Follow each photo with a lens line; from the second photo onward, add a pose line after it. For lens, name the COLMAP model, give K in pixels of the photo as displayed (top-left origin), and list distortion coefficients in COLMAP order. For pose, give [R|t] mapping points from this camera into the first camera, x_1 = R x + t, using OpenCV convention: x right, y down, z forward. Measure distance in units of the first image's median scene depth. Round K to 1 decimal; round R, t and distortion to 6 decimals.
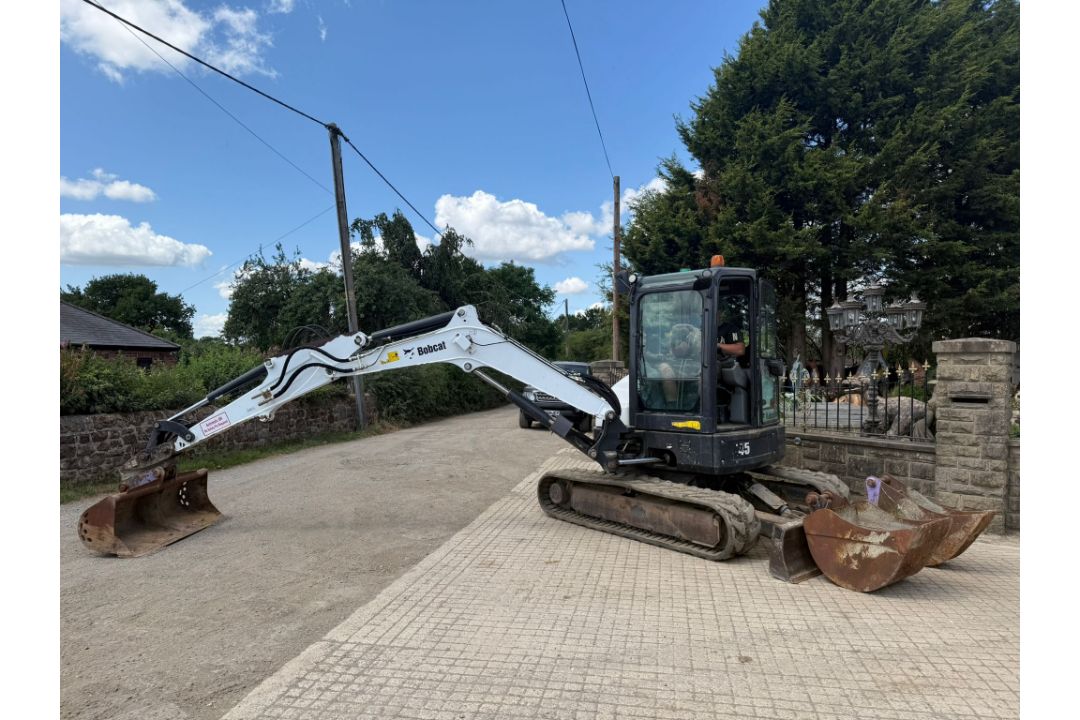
lens RADIAL K [[675.0, 0, 539.8], [0, 675.0, 359.1], [0, 0, 1]] dist [0.059483, -0.072841]
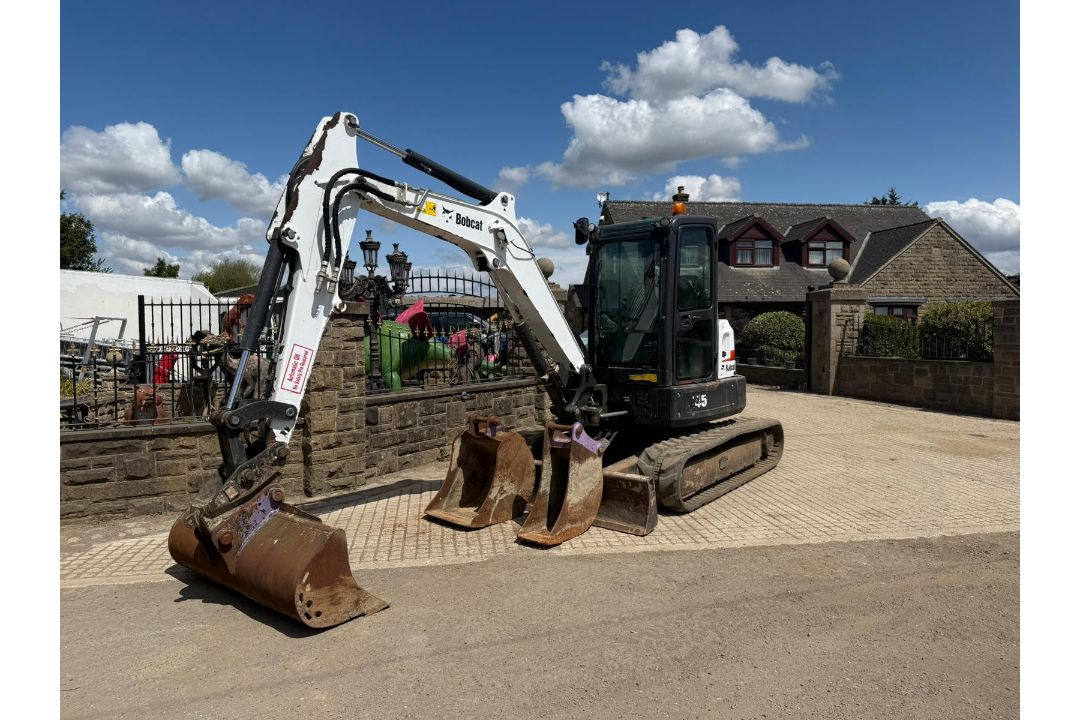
lens RADIAL K [[675.0, 0, 540.9], [0, 675.0, 356.7], [0, 0, 1]] dist [0.059483, -0.072841]
pose [[-0.322560, -0.043086, 0.945568, -0.520706], [0.000914, 0.998949, 0.045830, 0.016978], [-0.946549, 0.015647, -0.322181, 1.087060]]
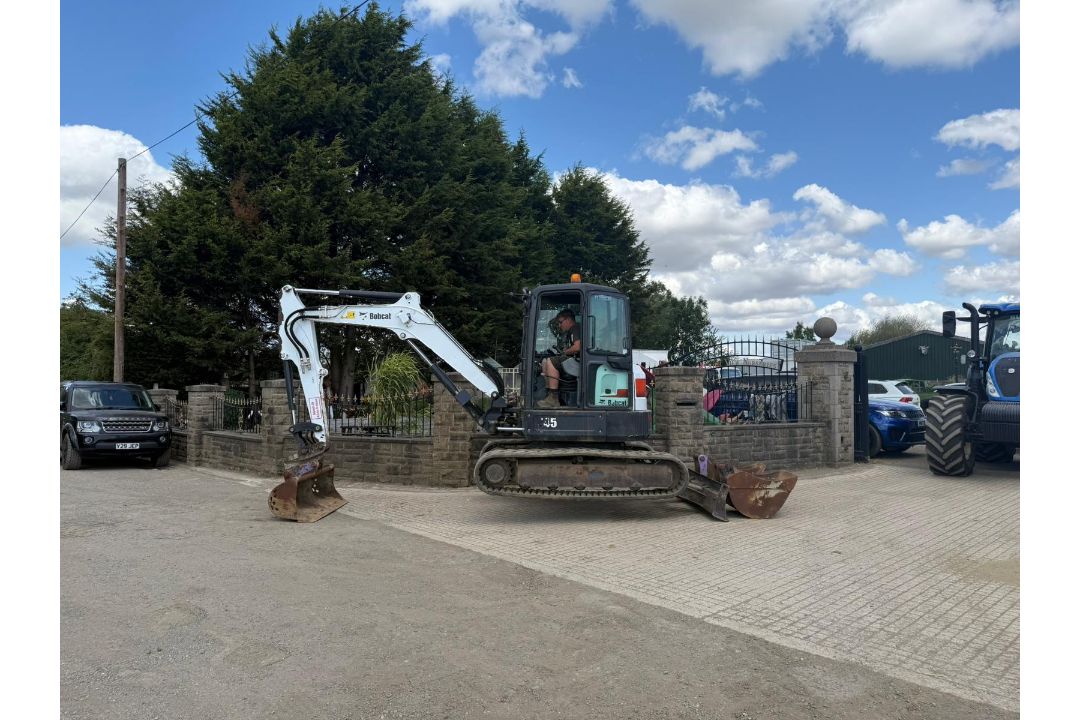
lens RADIAL K [[675.0, 0, 545.2], [0, 675.0, 356.0], [0, 0, 1]] dist [0.059483, -0.072841]
pose [[0.594133, 0.028749, 0.803853, -0.639530], [-0.002081, 0.999413, -0.034204, 0.000998], [-0.804364, 0.018649, 0.593844, 0.228718]]
